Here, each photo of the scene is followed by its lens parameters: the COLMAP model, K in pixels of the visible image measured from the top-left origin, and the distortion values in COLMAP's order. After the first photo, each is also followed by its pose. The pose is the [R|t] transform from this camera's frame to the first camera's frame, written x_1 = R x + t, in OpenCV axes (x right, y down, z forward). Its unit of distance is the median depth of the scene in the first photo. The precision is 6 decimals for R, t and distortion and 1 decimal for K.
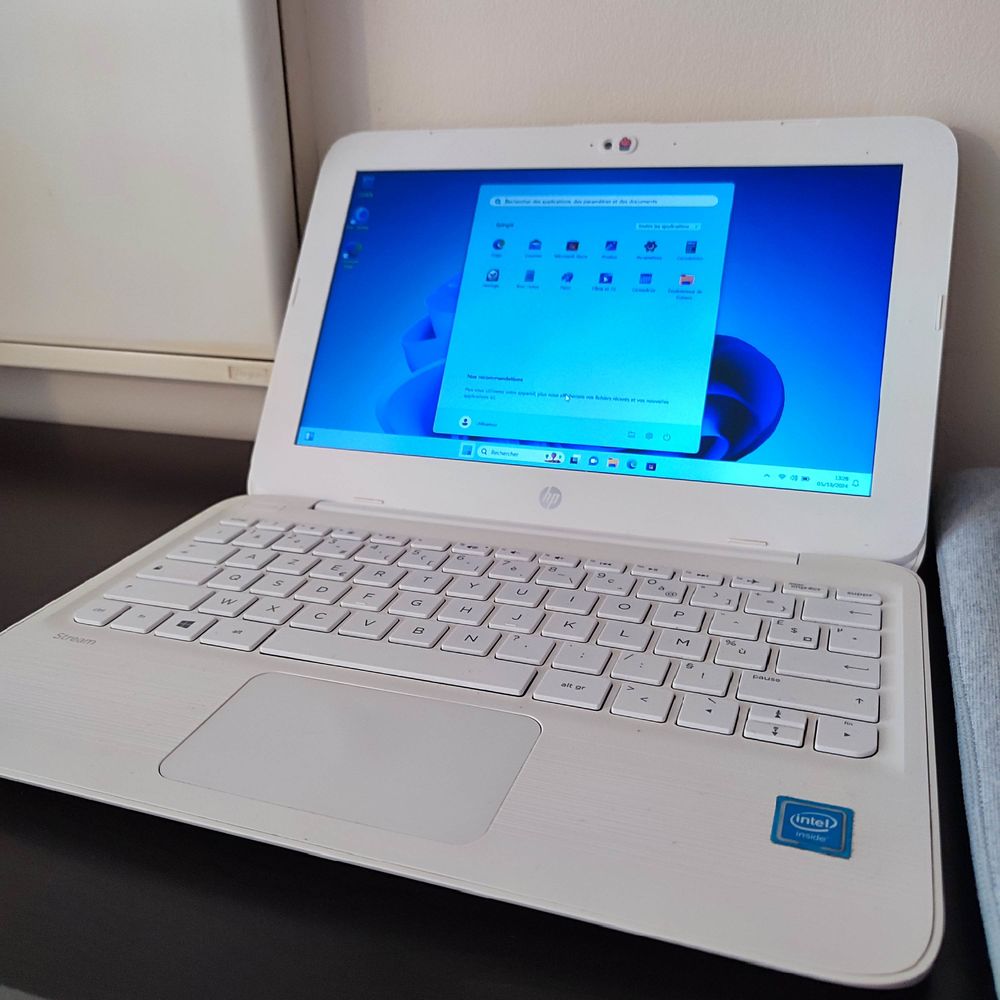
lens RADIAL K [[990.5, 0, 500.0], [0, 990.5, 500.0], [0, 0, 1]] dist [0.003253, 0.003905]
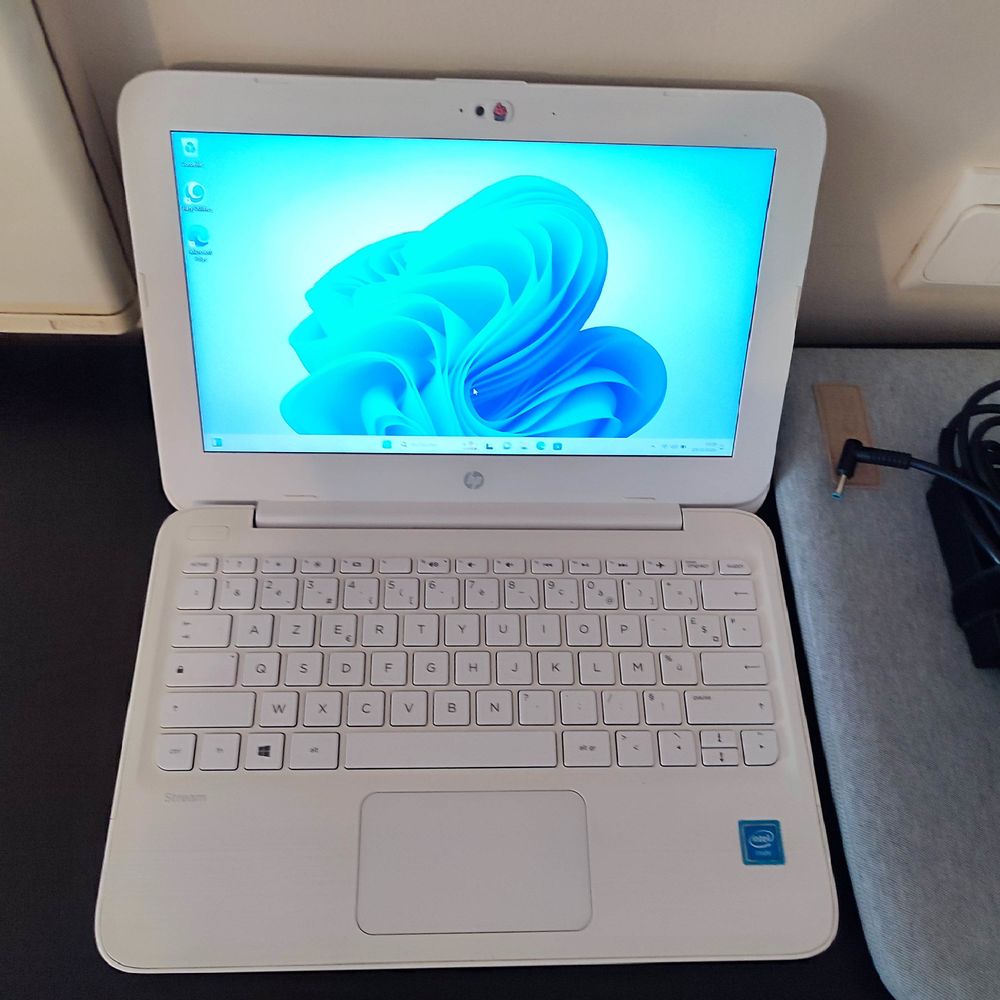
lens RADIAL K [[1006.9, 0, 489.5], [0, 1006.9, 498.2], [0, 0, 1]] dist [0.008650, -0.006756]
pose [[0.926174, -0.282119, 0.250223, -0.248539], [0.054673, 0.756996, 0.651128, -0.807035], [-0.373113, -0.589377, 0.716534, 0.154361]]
